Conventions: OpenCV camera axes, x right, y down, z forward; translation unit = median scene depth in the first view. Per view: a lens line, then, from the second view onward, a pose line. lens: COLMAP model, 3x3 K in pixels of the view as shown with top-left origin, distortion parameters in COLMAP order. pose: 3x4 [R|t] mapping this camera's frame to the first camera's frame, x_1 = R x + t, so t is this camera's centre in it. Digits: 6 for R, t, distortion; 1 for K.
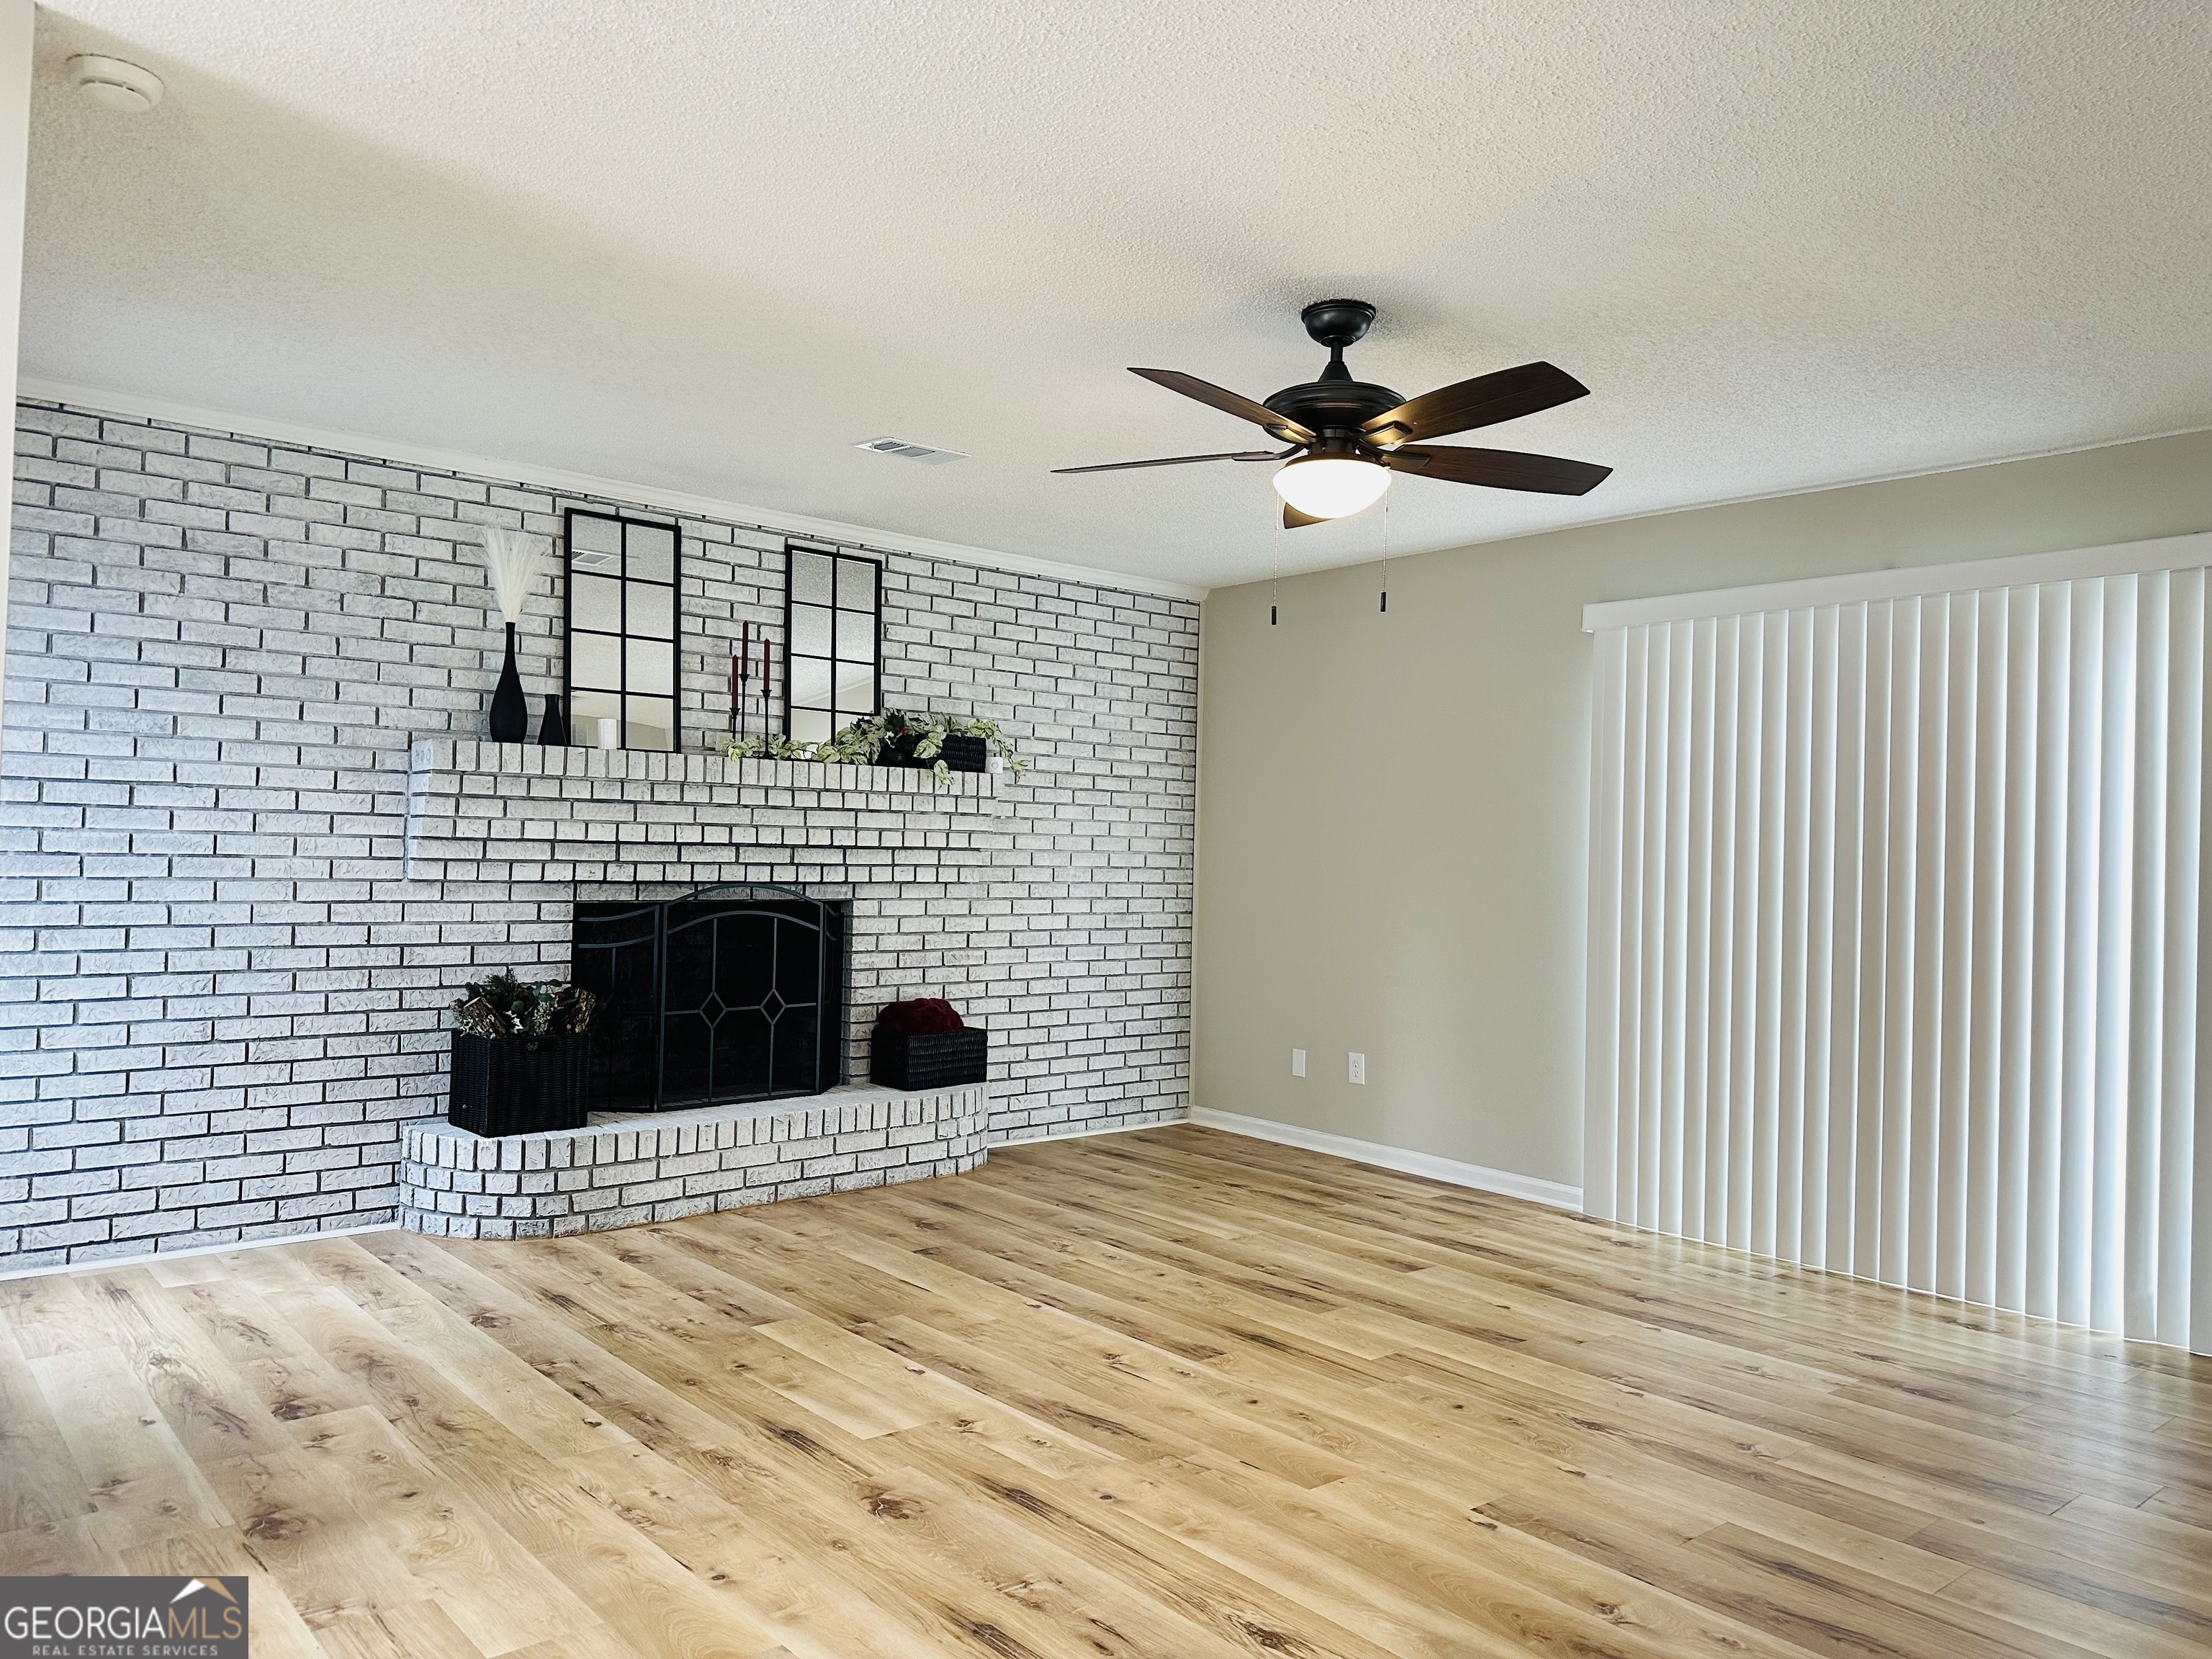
lens RADIAL K [[1545.2, 0, 1096.9], [0, 1545.2, 837.2], [0, 0, 1]] dist [0.063967, -0.079270]
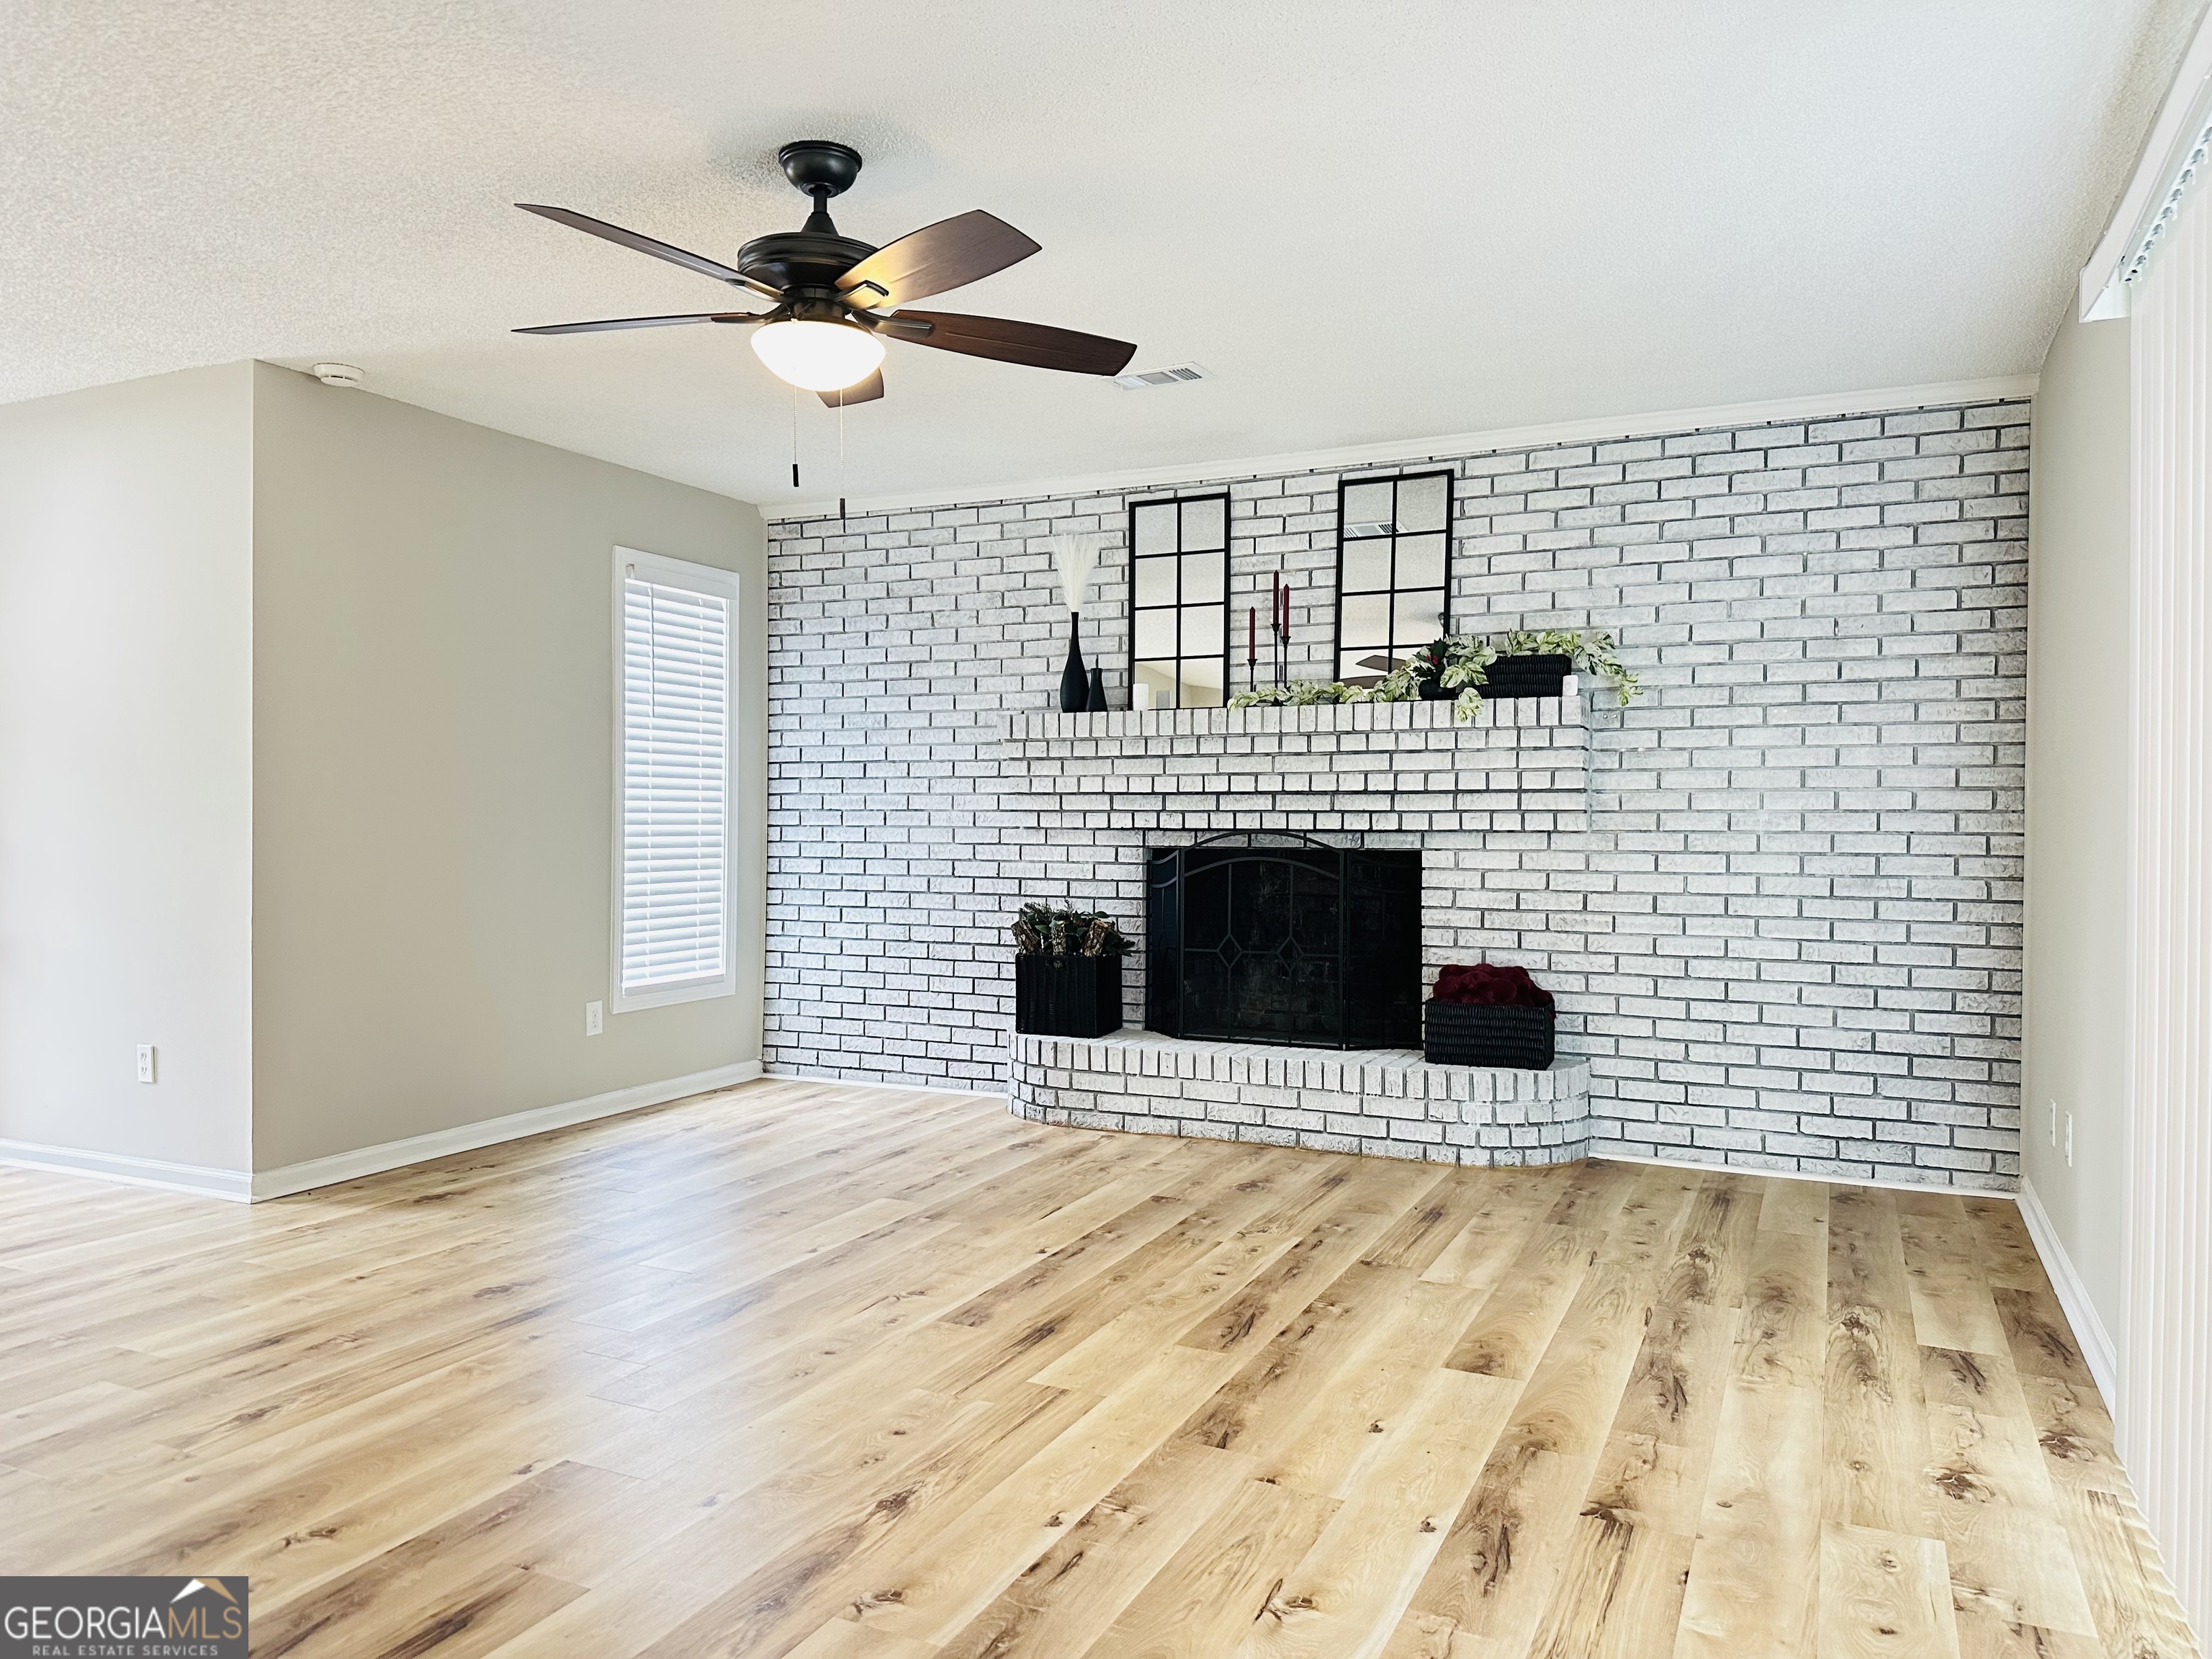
lens RADIAL K [[1545.2, 0, 1104.3], [0, 1545.2, 827.8], [0, 0, 1]] dist [0.063967, -0.079270]
pose [[0.410599, -0.017885, -0.911641, 0.735264], [0.013278, 0.999819, -0.013634, 0.045871], [0.911719, -0.006506, 0.410762, 0.553317]]
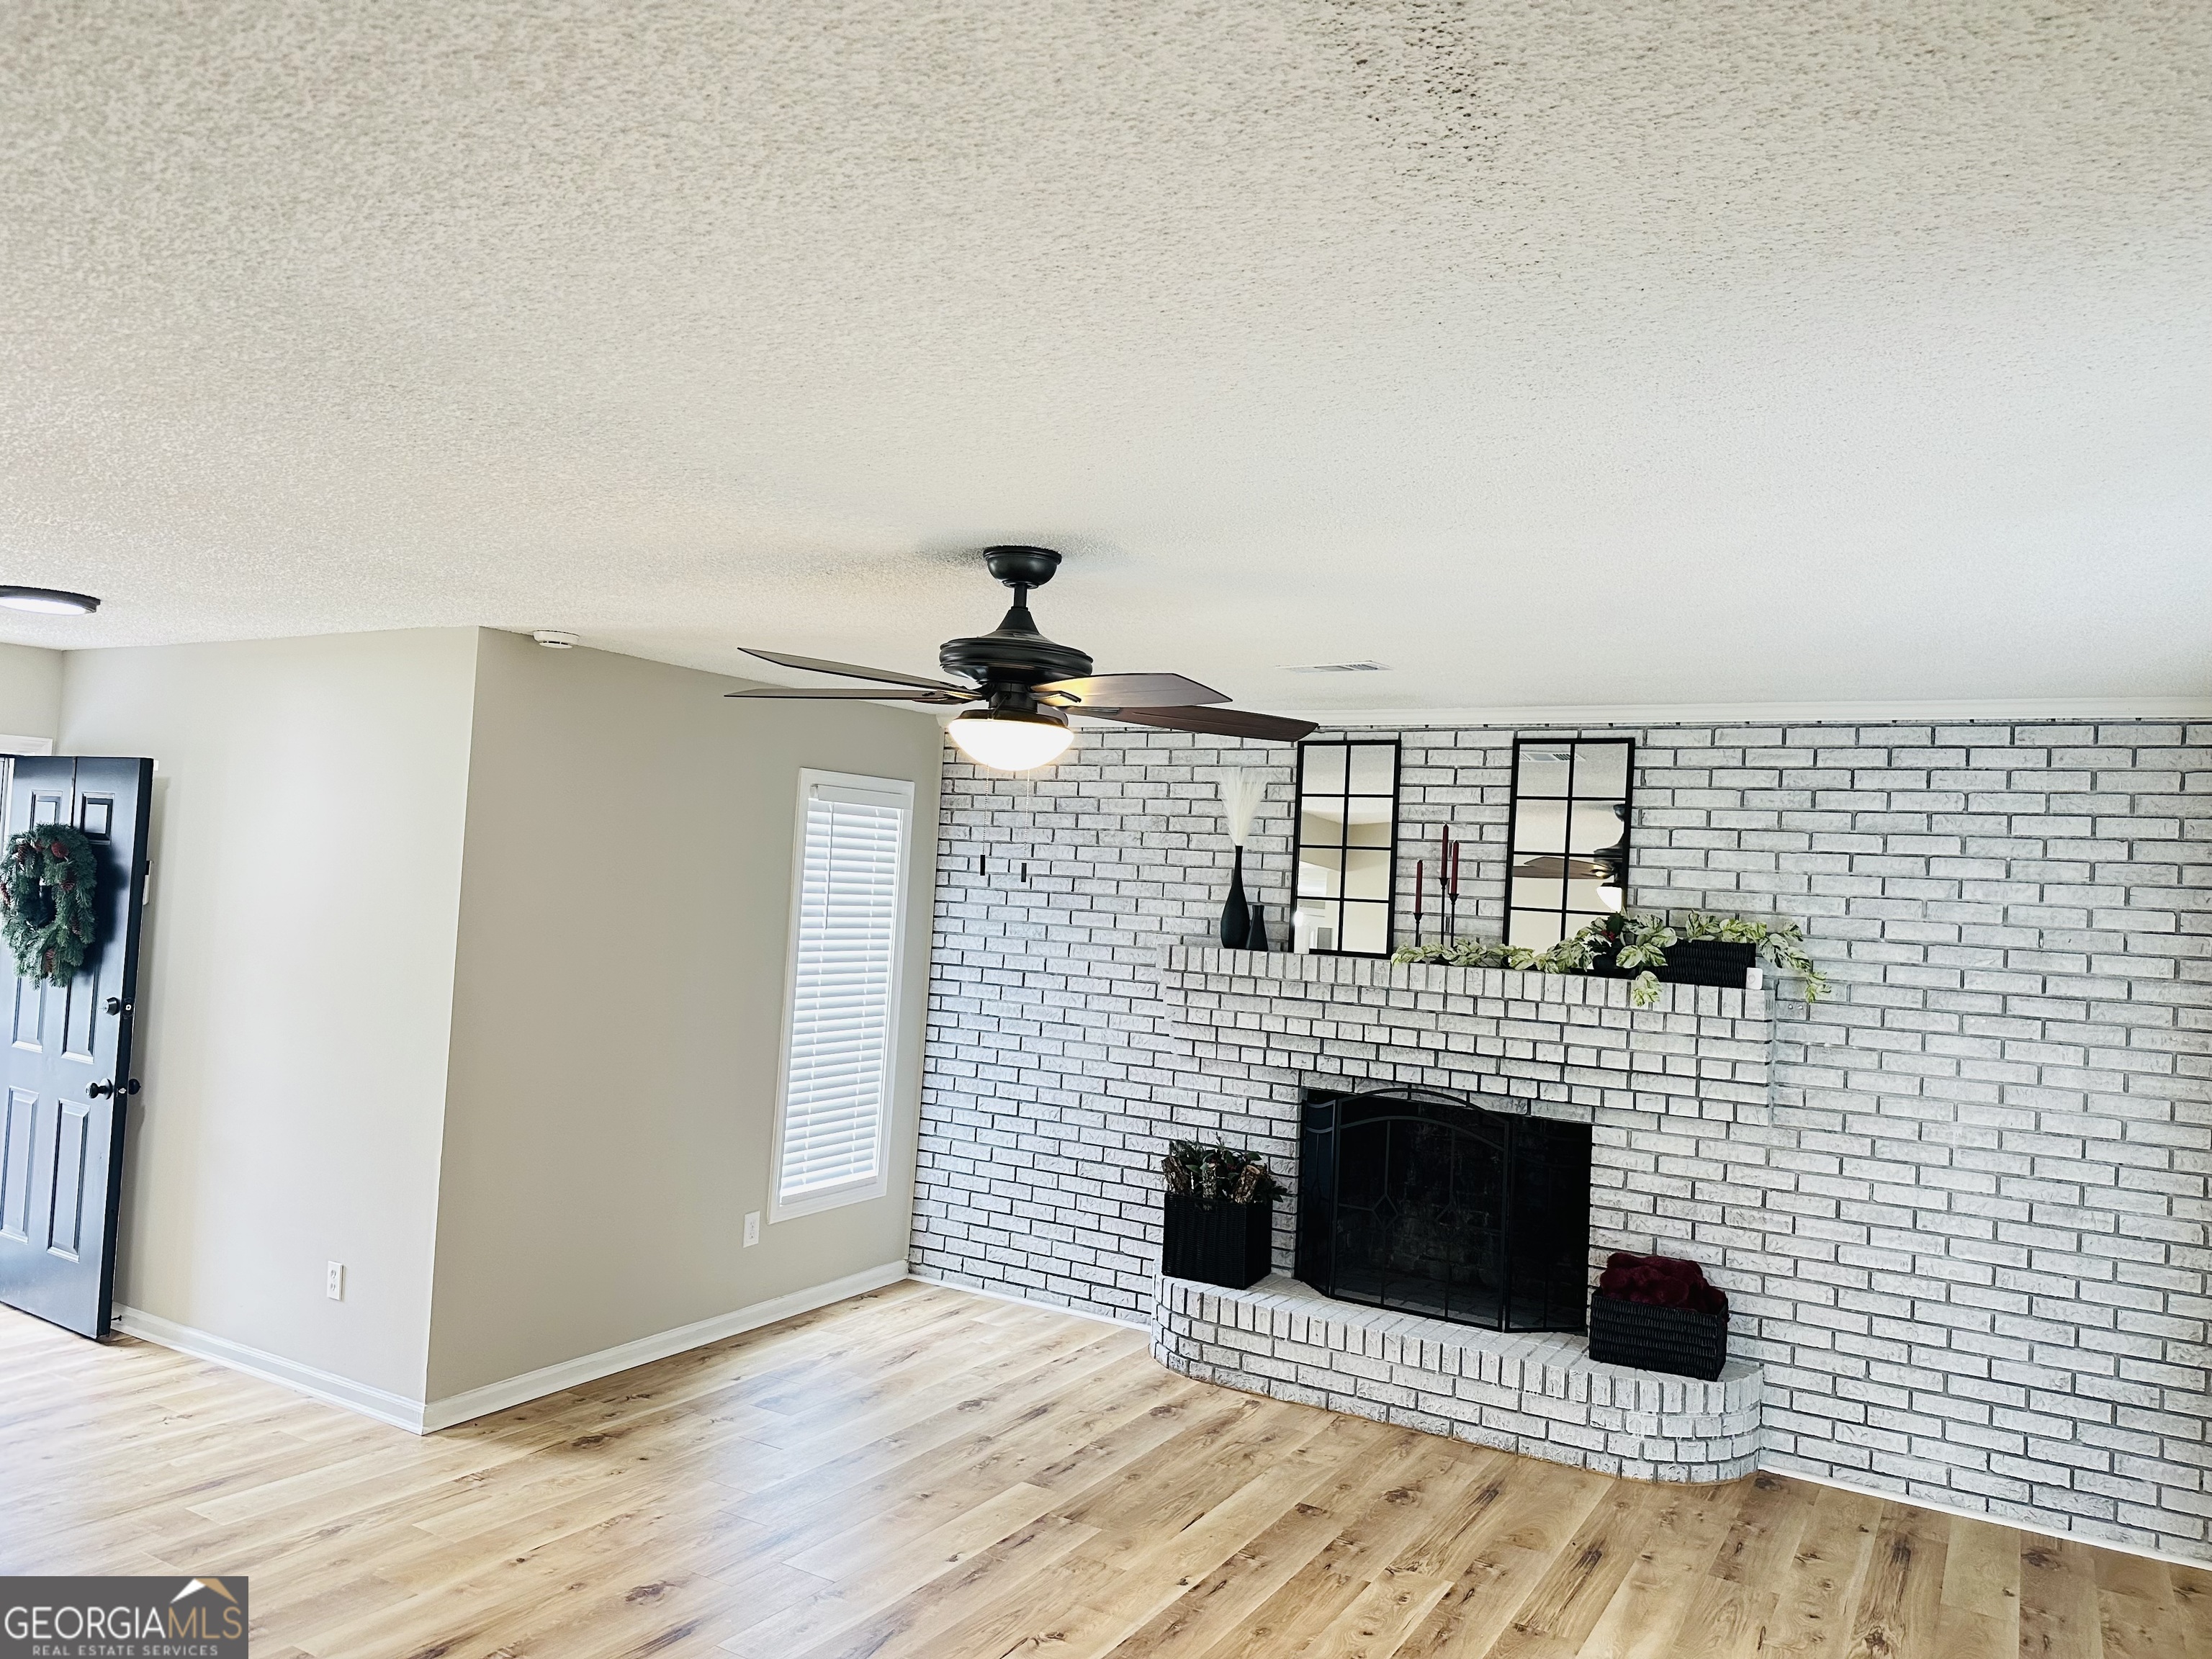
lens RADIAL K [[1545.2, 0, 1109.1], [0, 1545.2, 816.5], [0, 0, 1]] dist [0.063967, -0.079270]
pose [[0.326542, -0.045188, -0.944102, 0.739193], [-0.035623, 0.997558, -0.060068, -0.087880], [0.944511, 0.053247, 0.324135, 0.538994]]
